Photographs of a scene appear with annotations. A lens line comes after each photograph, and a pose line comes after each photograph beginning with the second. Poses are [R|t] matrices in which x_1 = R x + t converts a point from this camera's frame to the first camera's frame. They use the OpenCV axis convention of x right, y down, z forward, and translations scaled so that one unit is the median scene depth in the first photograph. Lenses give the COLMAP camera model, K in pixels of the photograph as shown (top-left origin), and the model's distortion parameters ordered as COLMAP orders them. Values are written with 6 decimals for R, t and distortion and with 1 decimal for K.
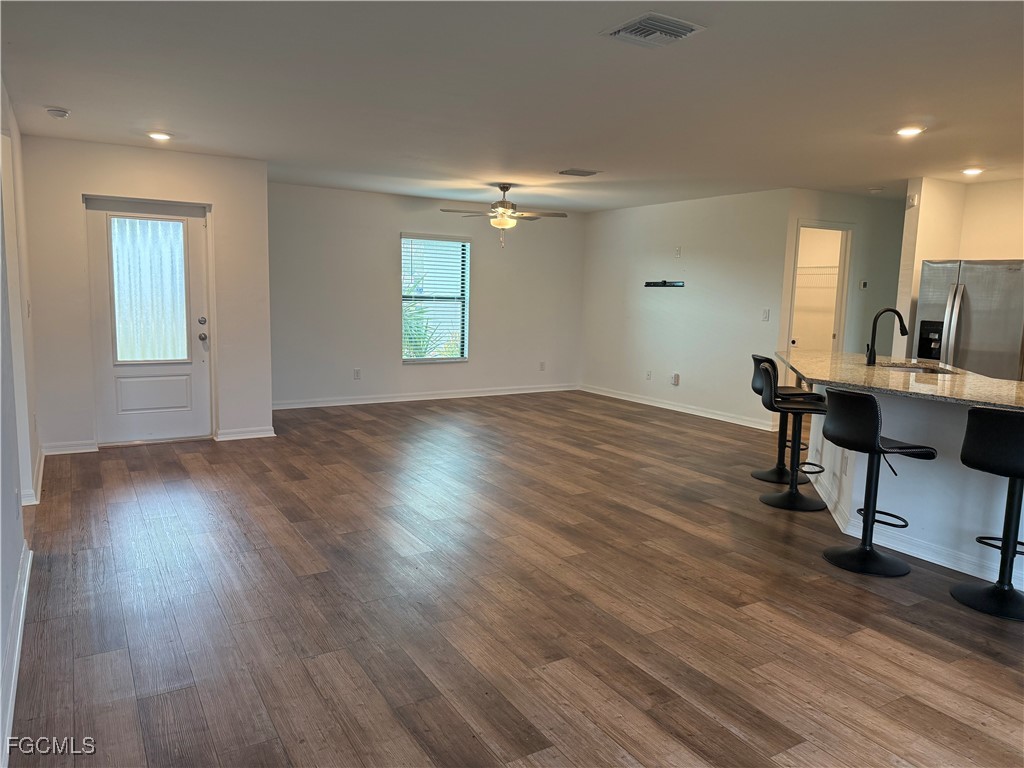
lens RADIAL K [[716.3, 0, 508.8], [0, 716.3, 381.5], [0, 0, 1]] dist [0.070016, -0.089767]
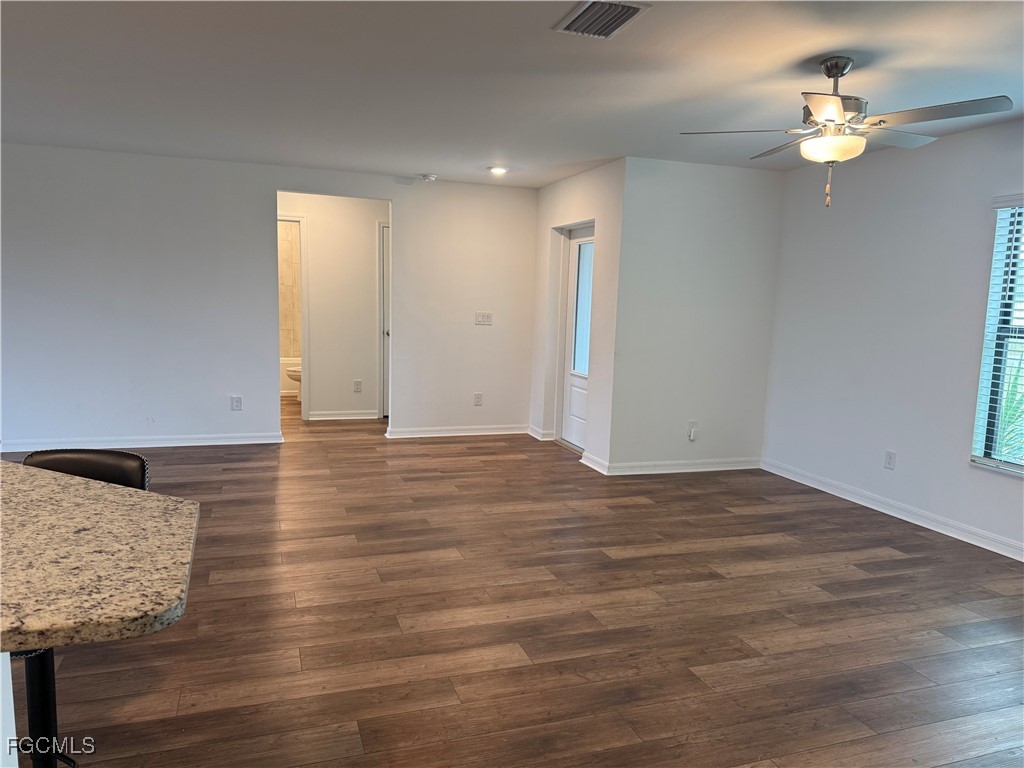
lens RADIAL K [[712.3, 0, 512.0], [0, 712.3, 384.0], [0, 0, 1]] dist [0.129677, -0.194538]
pose [[-0.201956, 0.085743, -0.975634, 0.771910], [-0.160577, 0.979781, 0.119347, -0.169702], [0.966141, 0.180767, -0.184105, 1.499217]]
